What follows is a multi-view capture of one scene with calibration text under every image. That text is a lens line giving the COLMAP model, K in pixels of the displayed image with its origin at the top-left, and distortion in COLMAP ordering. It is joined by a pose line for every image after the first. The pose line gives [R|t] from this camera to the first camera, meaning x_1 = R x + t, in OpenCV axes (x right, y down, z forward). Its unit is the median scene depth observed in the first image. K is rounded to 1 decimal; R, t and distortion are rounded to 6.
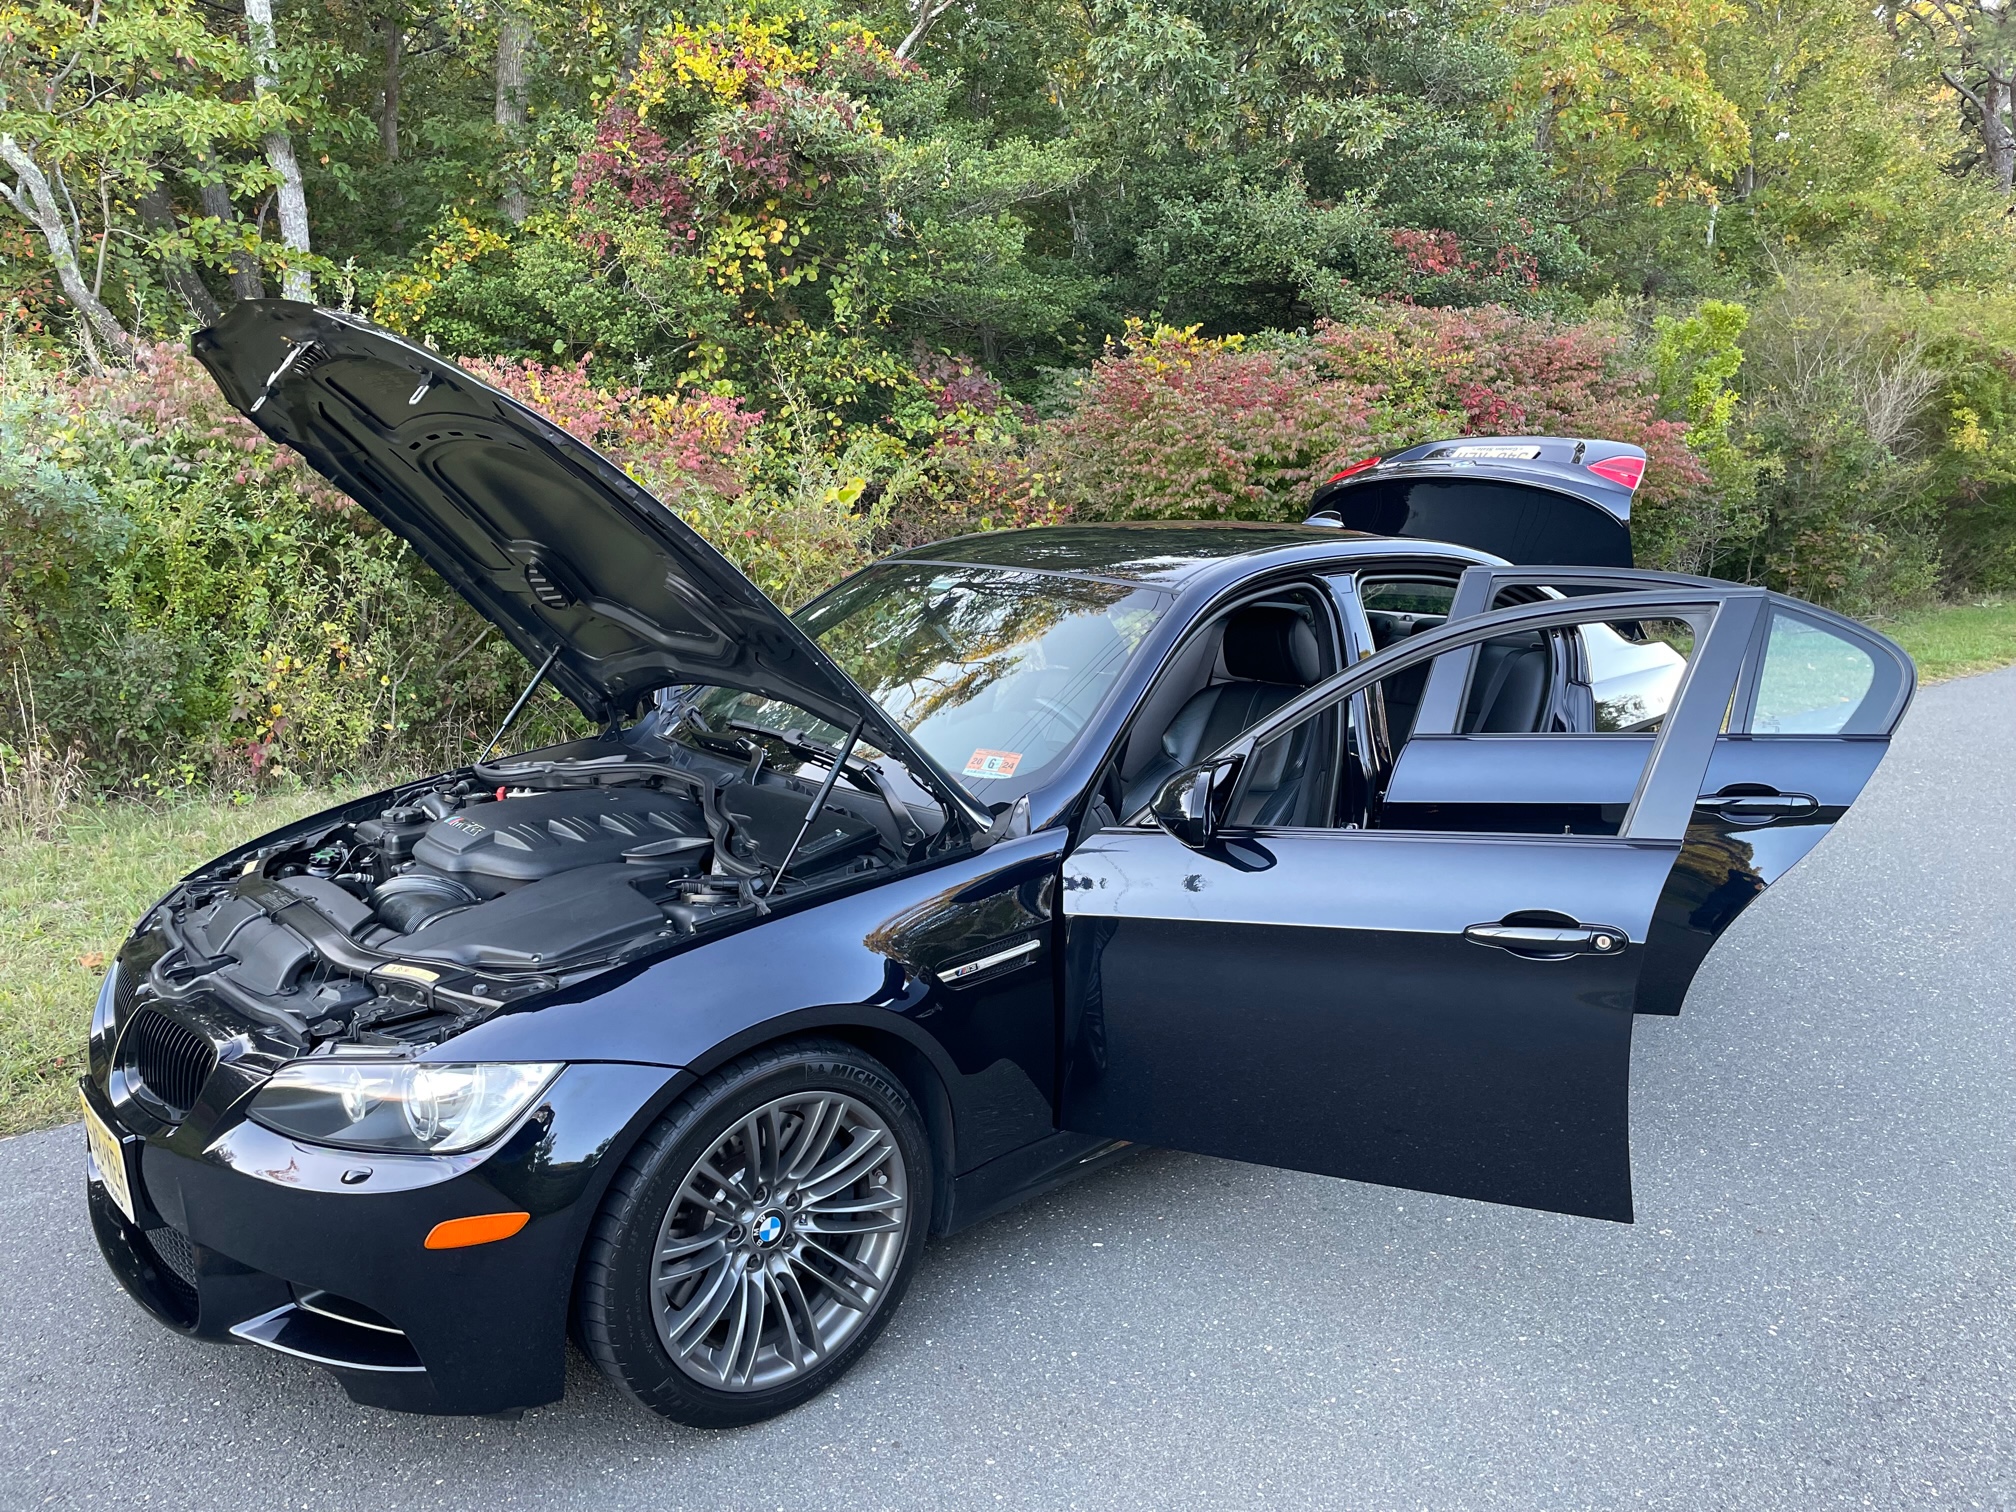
lens RADIAL K [[1506.5, 0, 1003.4], [0, 1506.5, 761.2], [0, 0, 1]] dist [0.079357, -0.101185]
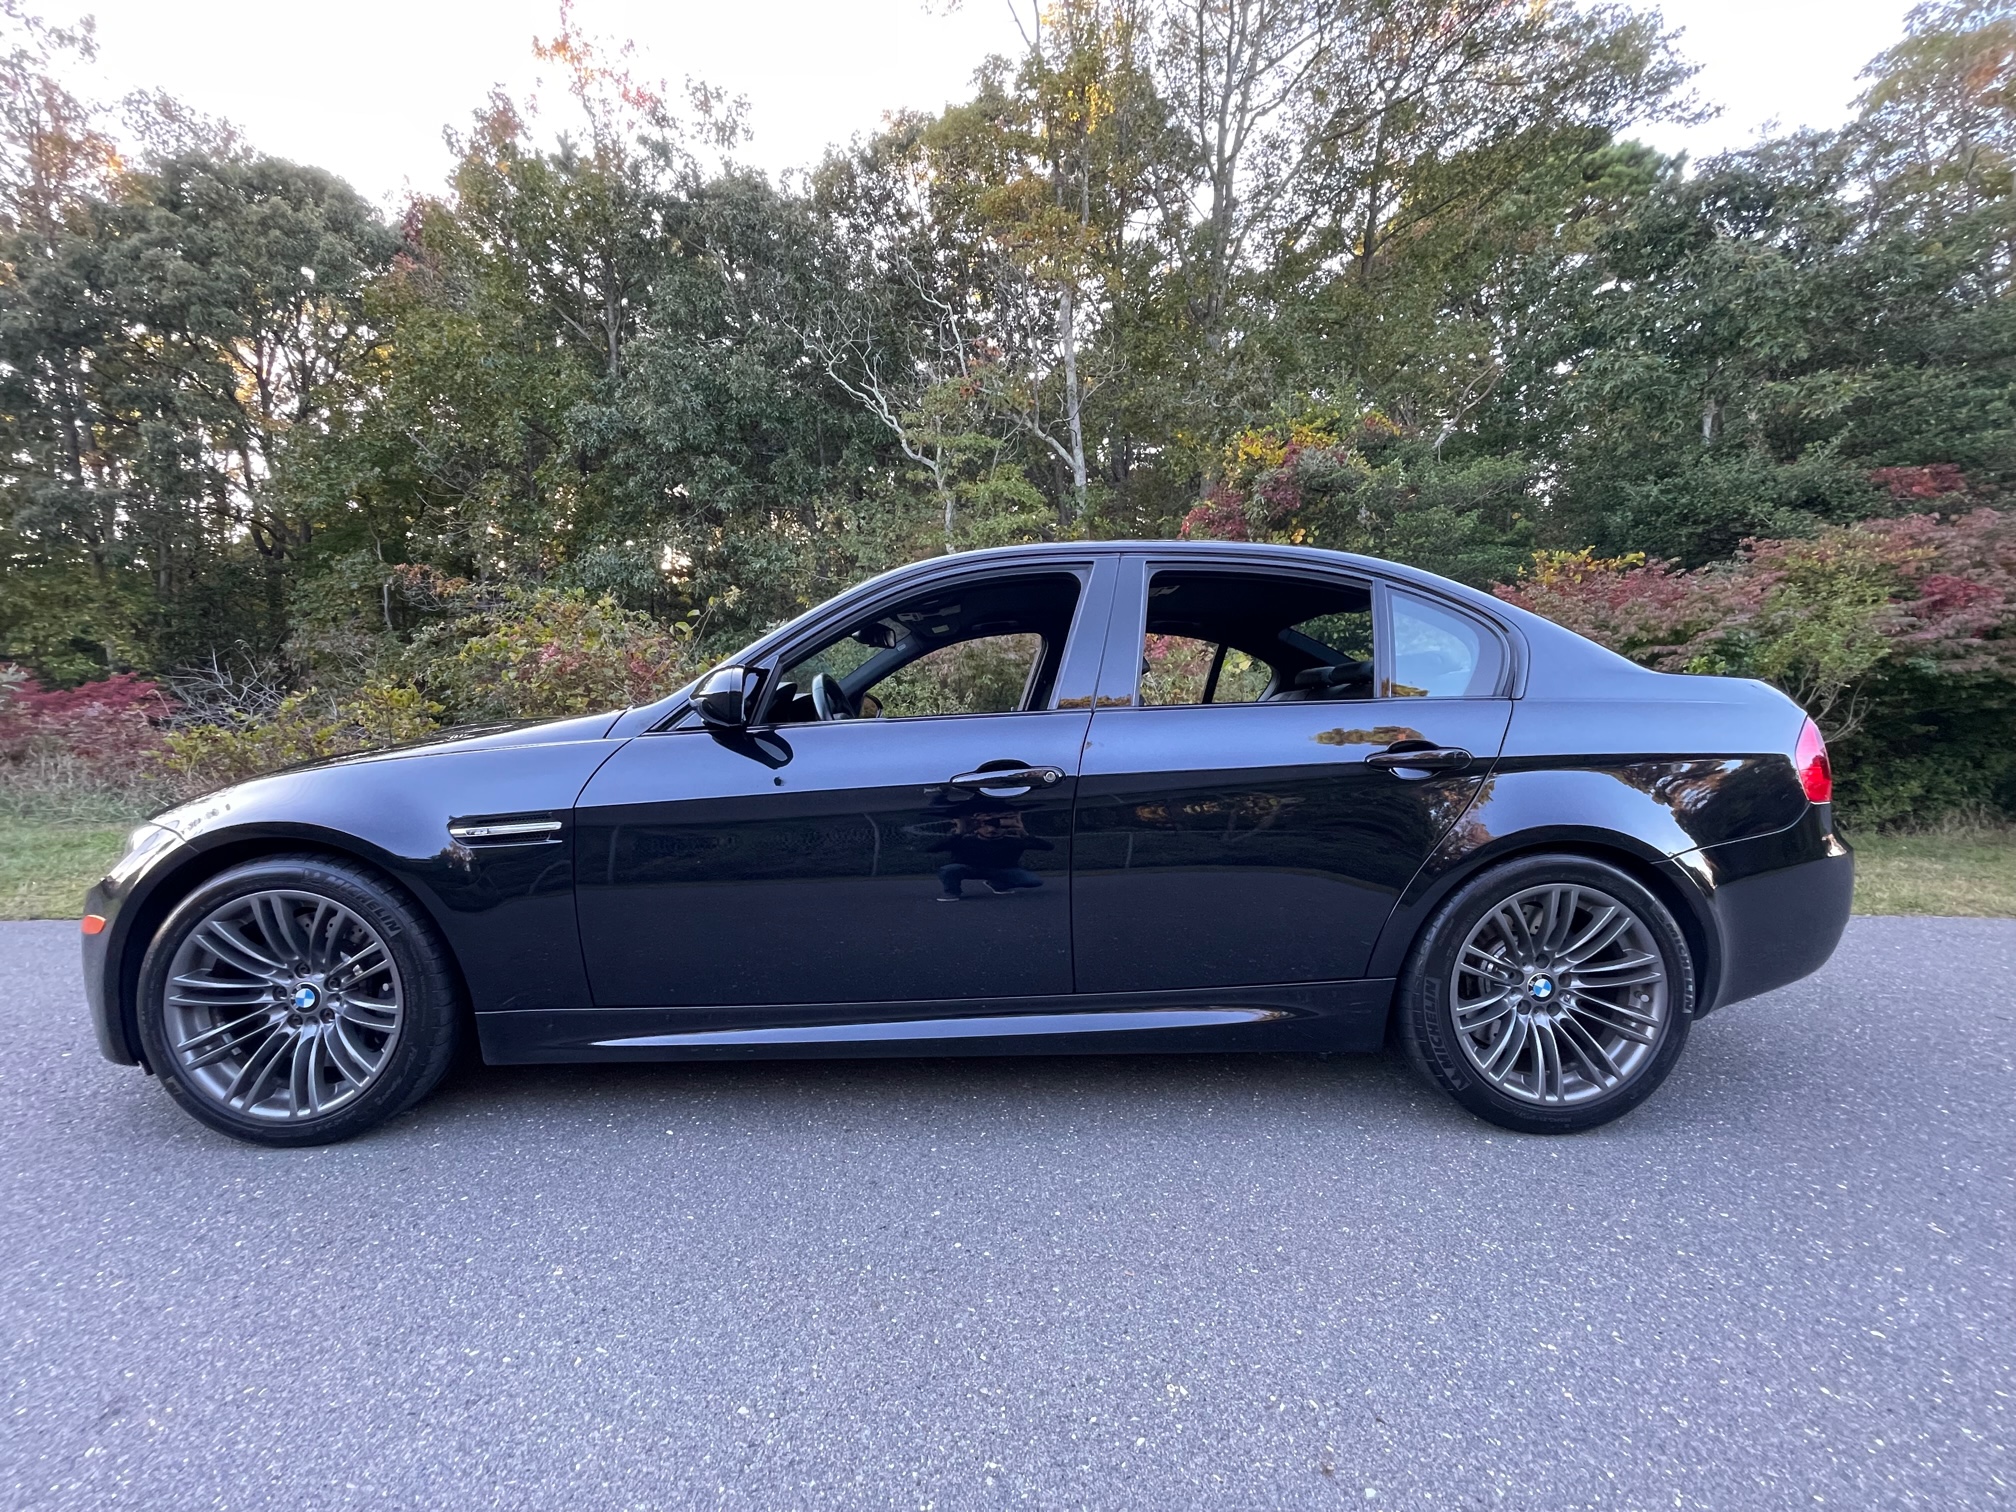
lens RADIAL K [[806.8, 0, 1003.8], [0, 806.8, 755.2], [0, 0, 1]] dist [-0.005289, -0.000241]
pose [[0.769772, 0.020848, -0.637978, 0.166610], [-0.121576, 0.985959, -0.114472, 0.023172], [0.626634, 0.165680, 0.761499, 0.178734]]
